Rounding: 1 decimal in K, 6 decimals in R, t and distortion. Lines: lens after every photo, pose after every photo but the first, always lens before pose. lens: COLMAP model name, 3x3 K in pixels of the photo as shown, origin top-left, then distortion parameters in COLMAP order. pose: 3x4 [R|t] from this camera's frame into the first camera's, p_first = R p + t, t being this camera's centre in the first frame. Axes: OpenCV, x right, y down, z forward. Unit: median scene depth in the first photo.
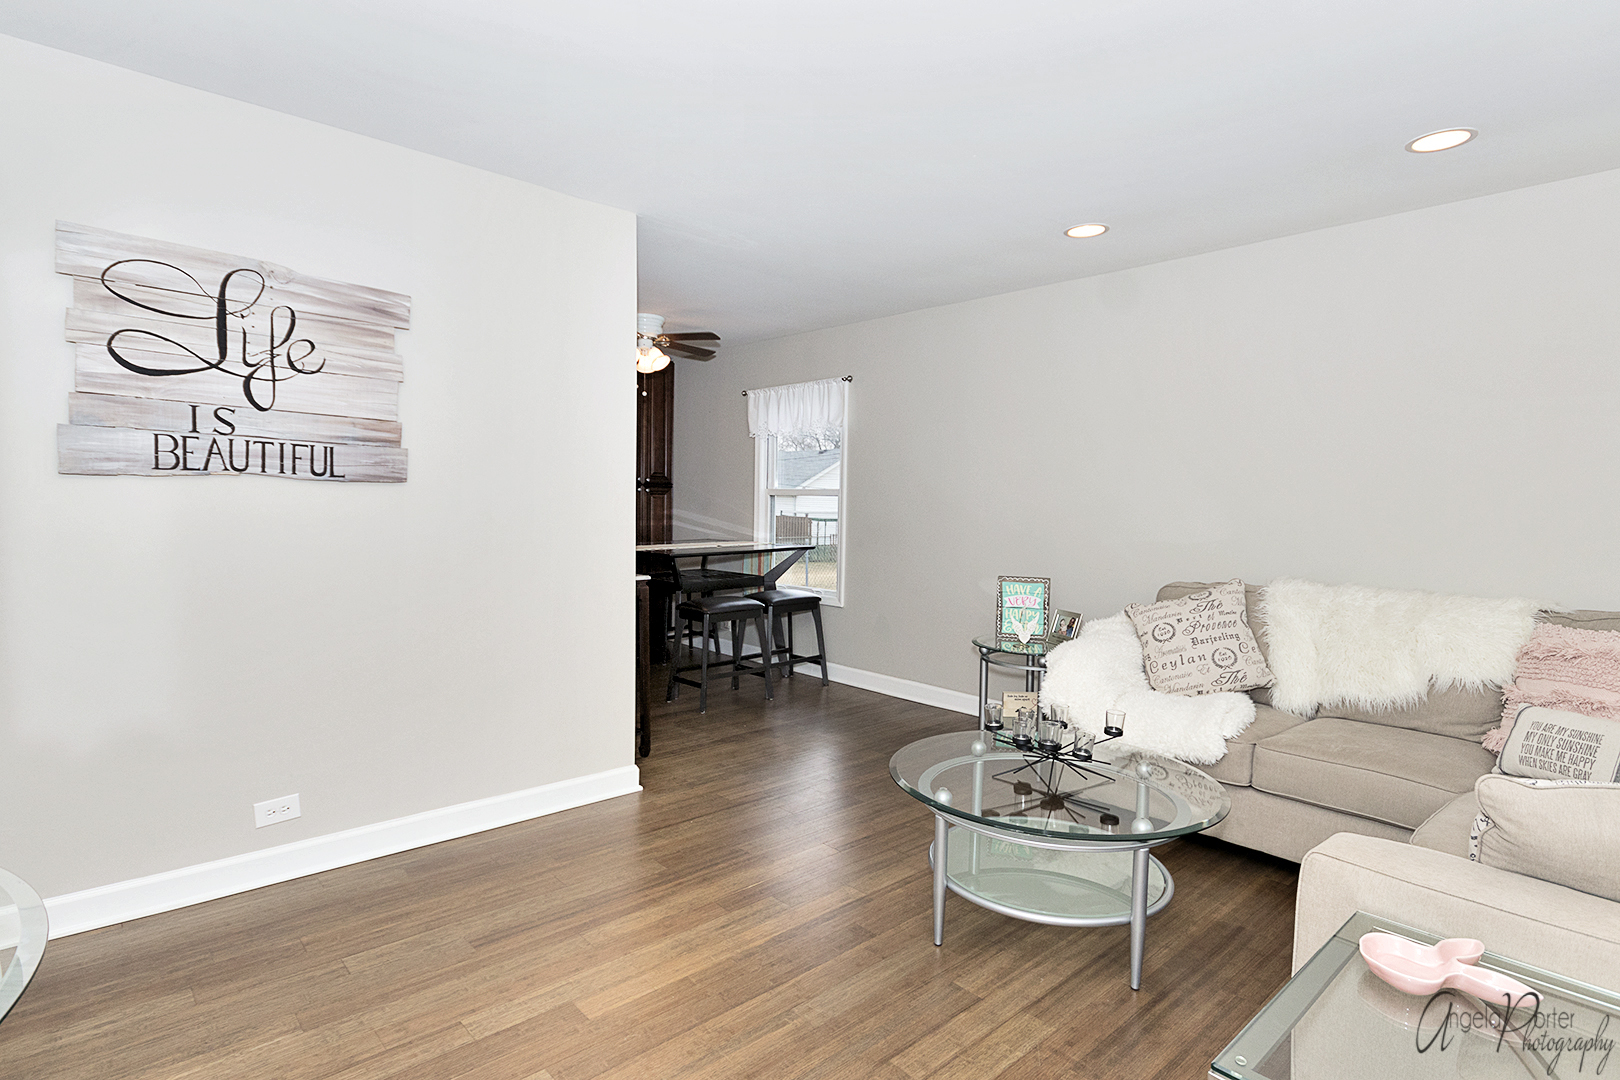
lens RADIAL K [[827.1, 0, 814.6], [0, 827.1, 554.2], [0, 0, 1]] dist [0.001159, 0.000575]
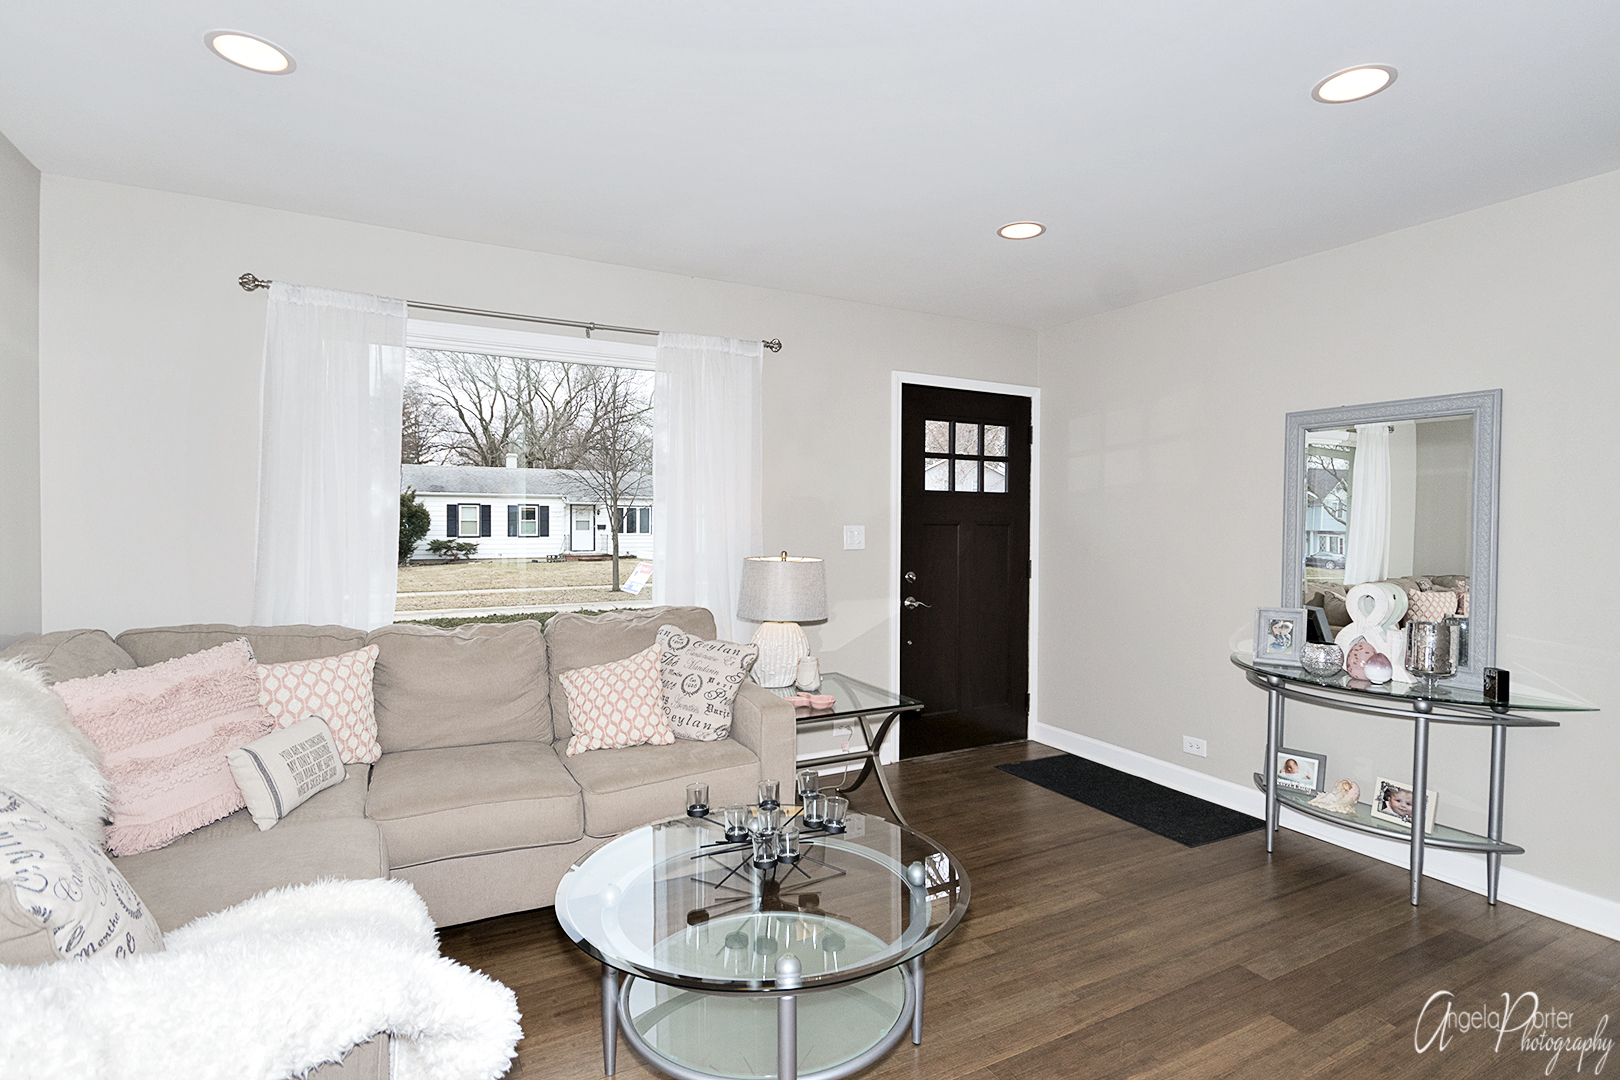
lens RADIAL K [[807.3, 0, 818.1], [0, 807.3, 532.7], [0, 0, 1]] dist [0.000068, -0.000057]
pose [[-0.970185, -0.027072, 0.240849, 0.054160], [-0.007069, 0.996480, 0.083531, -0.124937], [-0.242263, 0.079338, -0.966961, 1.646257]]
